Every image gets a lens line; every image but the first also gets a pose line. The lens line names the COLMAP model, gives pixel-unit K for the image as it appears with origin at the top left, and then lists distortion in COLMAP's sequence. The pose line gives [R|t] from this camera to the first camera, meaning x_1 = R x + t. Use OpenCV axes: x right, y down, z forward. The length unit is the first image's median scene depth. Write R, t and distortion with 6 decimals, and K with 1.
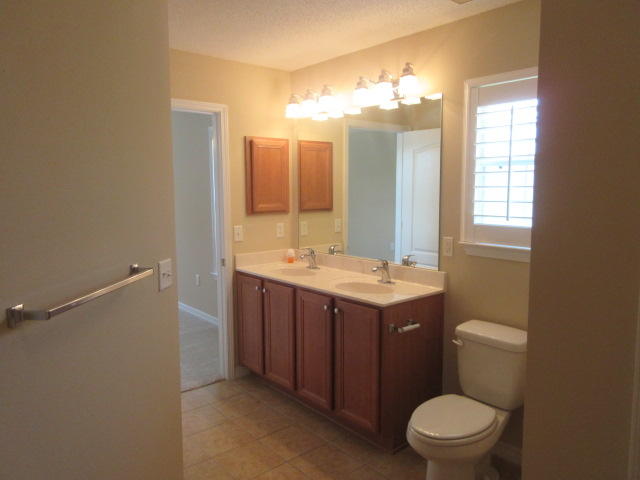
lens RADIAL K [[477.2, 0, 320.1], [0, 477.2, 240.2], [0, 0, 1]] dist [0.018630, 0.010813]
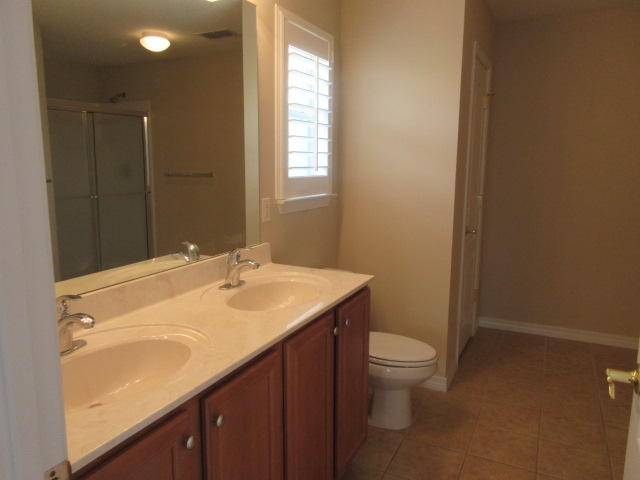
lens RADIAL K [[477.2, 0, 319.5], [0, 477.2, 240.4], [0, 0, 1]] dist [0.018630, 0.010813]
pose [[-0.417504, -0.146583, 0.896774, -0.538681], [0.093737, 0.974690, 0.202959, -0.097786], [-0.903827, 0.168797, -0.393197, 1.343880]]
